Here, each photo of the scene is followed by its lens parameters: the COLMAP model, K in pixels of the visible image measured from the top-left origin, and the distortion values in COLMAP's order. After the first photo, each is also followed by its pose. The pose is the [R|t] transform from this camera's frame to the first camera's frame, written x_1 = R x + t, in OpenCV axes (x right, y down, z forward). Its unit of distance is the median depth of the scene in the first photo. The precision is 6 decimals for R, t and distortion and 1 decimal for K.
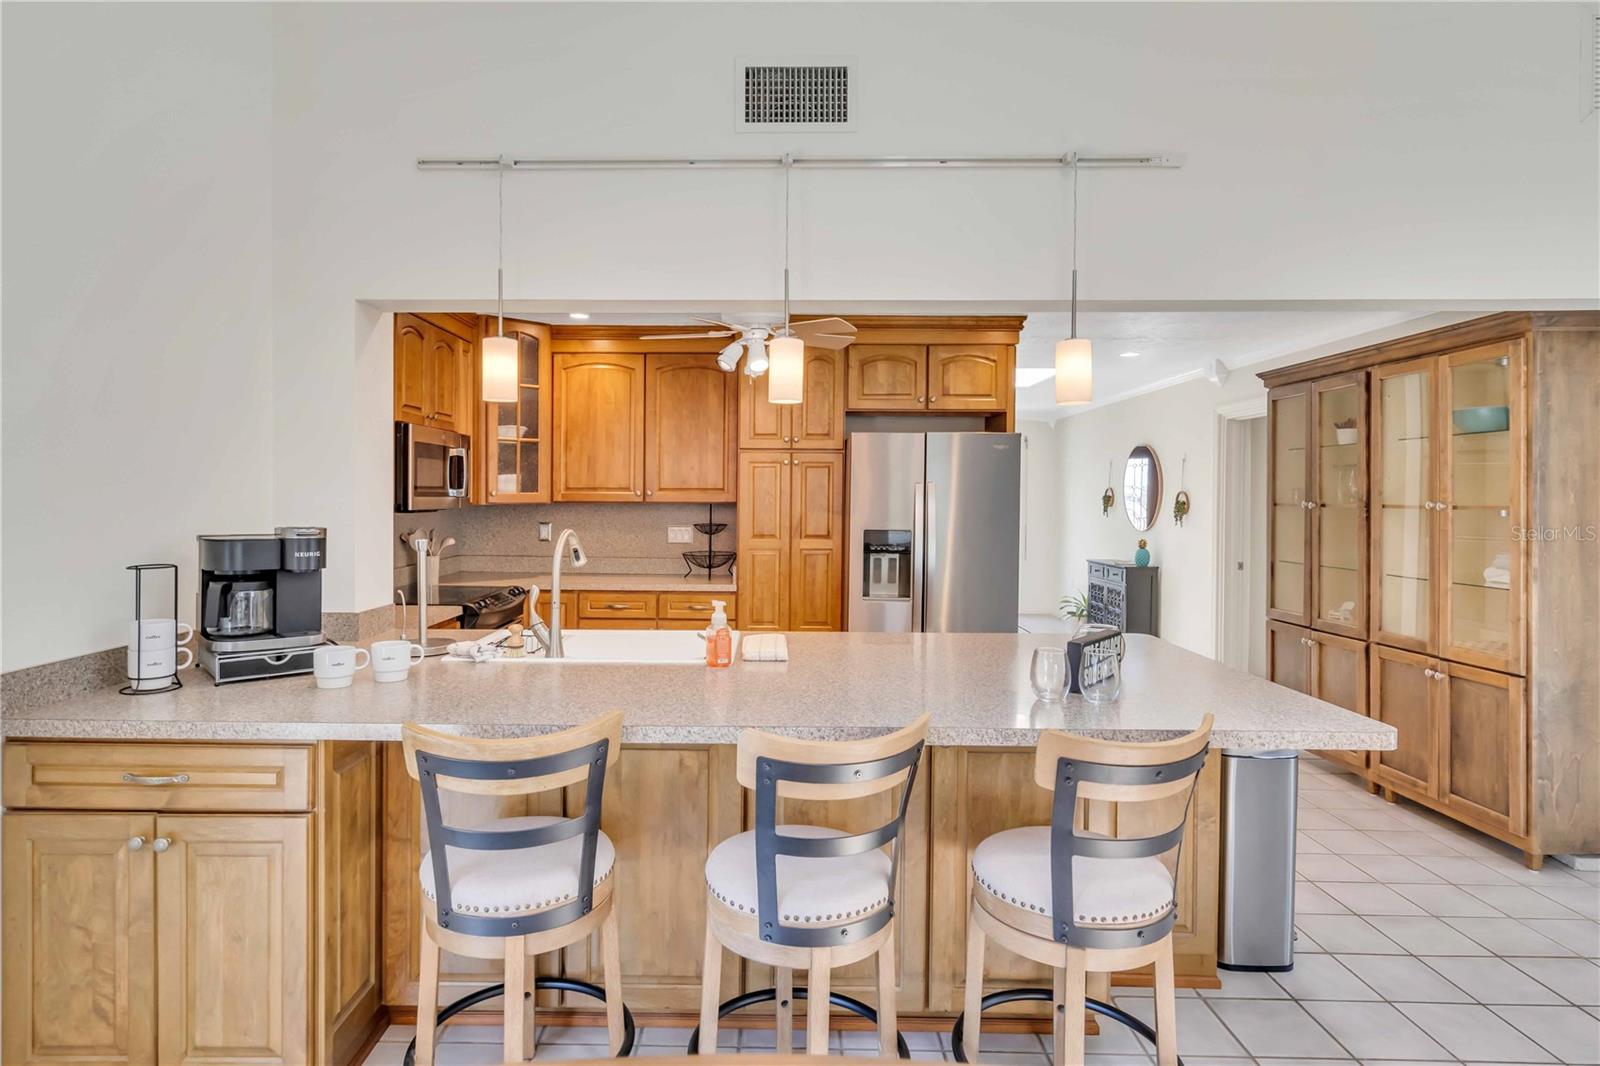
lens RADIAL K [[862.3, 0, 762.6], [0, 862.3, 512.5], [0, 0, 1]] dist [0.003323, 0.000535]
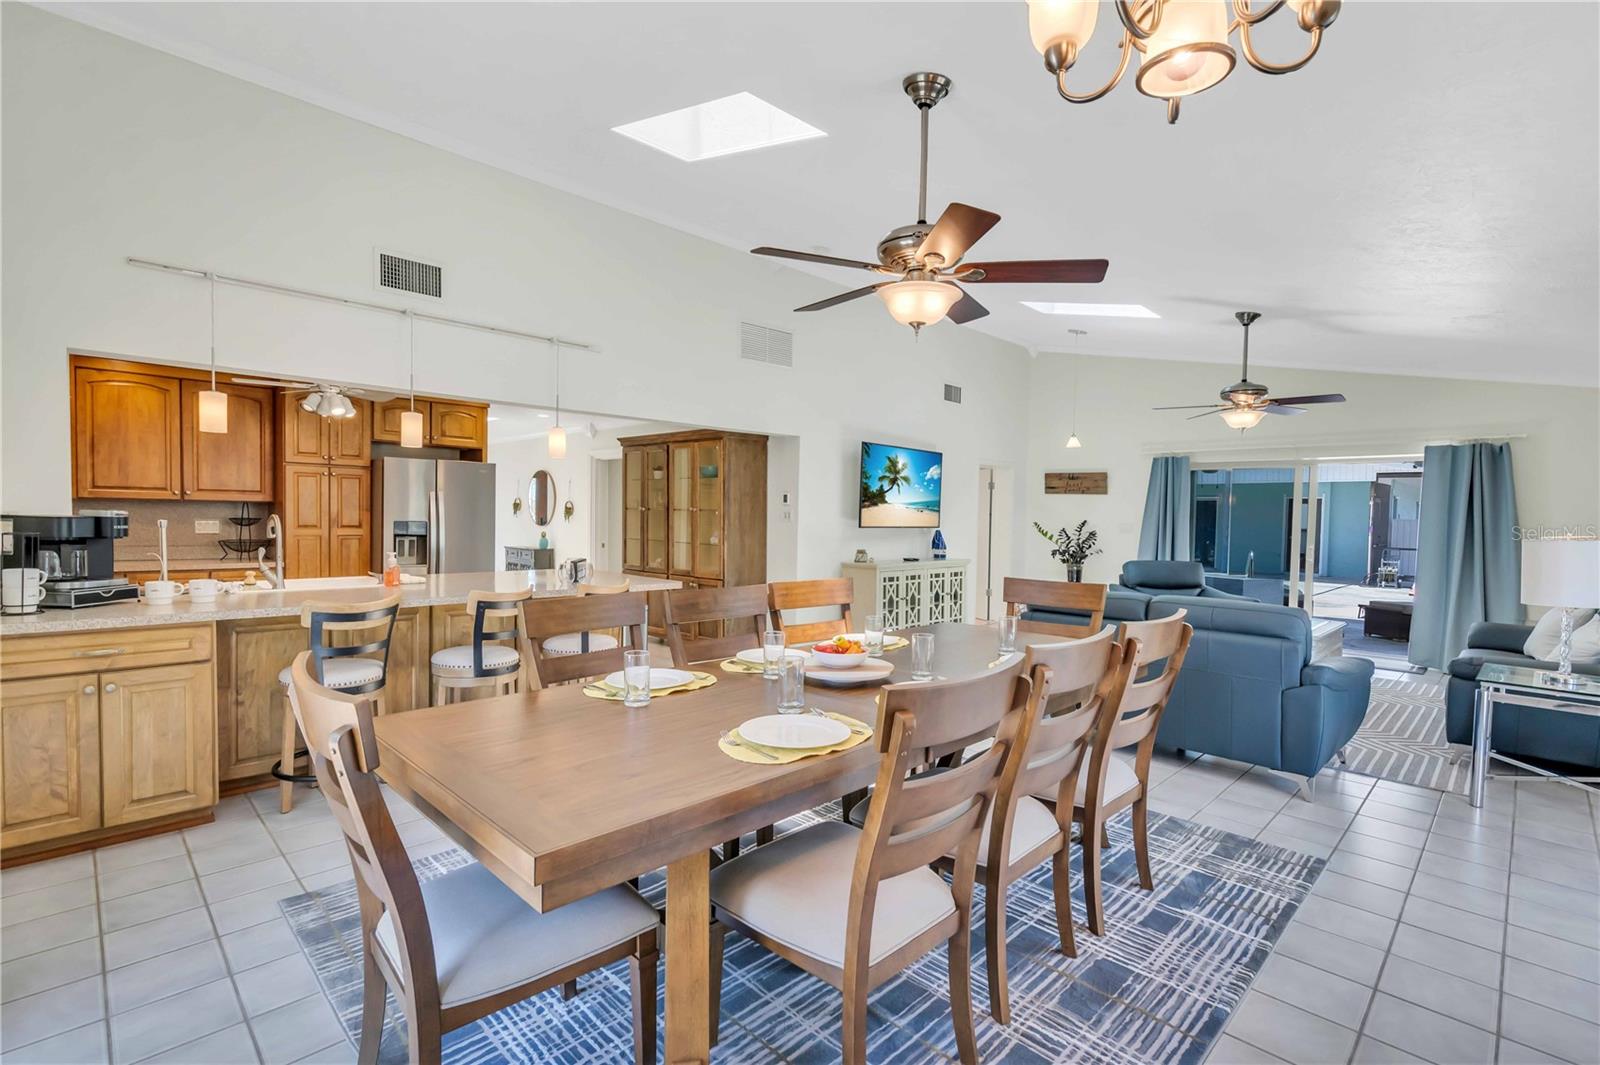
lens RADIAL K [[740.5, 0, 801.7], [0, 740.5, 540.4], [0, 0, 1]] dist [-0.001573, 0.000826]
pose [[0.694189, -0.016101, 0.719613, -0.313544], [-0.004440, 0.999635, 0.026650, 0.015116], [-0.719779, -0.021695, 0.693864, -0.410791]]
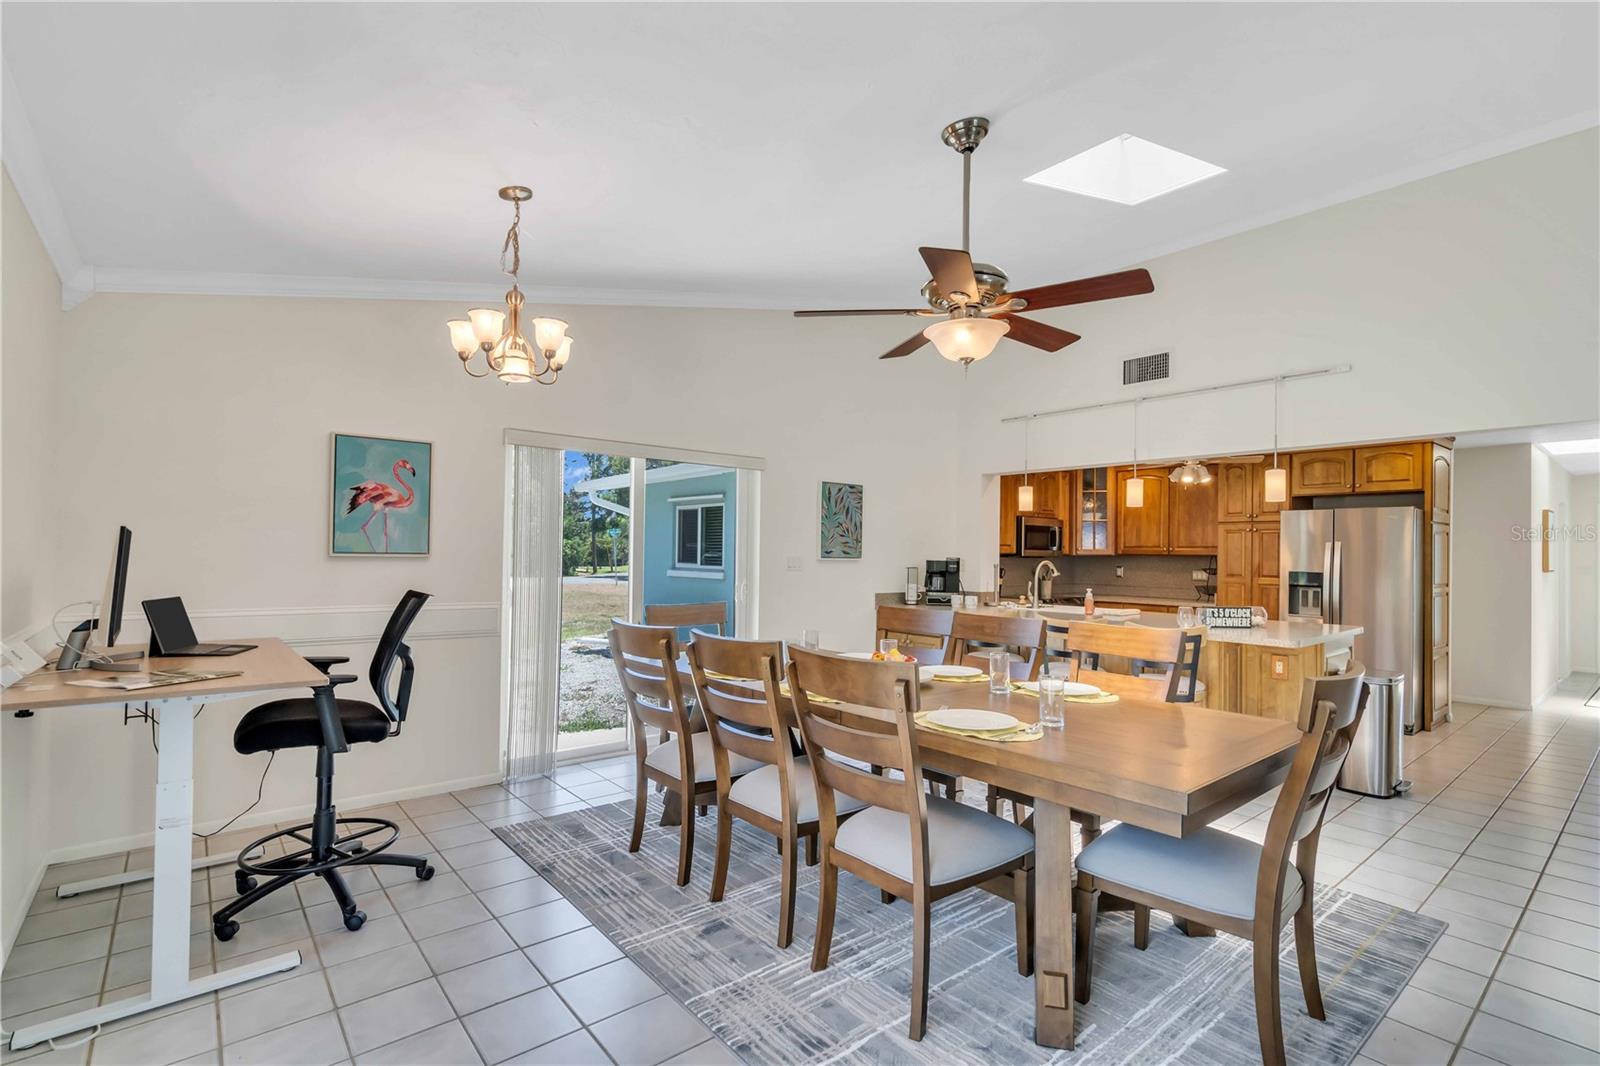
lens RADIAL K [[740.5, 0, 807.1], [0, 740.5, 544.4], [0, 0, 1]] dist [-0.003051, 0.001031]
pose [[0.657633, -0.005095, -0.753321, 0.545115], [-0.023431, 0.999355, -0.027214, 0.026770], [0.752974, 0.035548, 0.657089, -0.549061]]
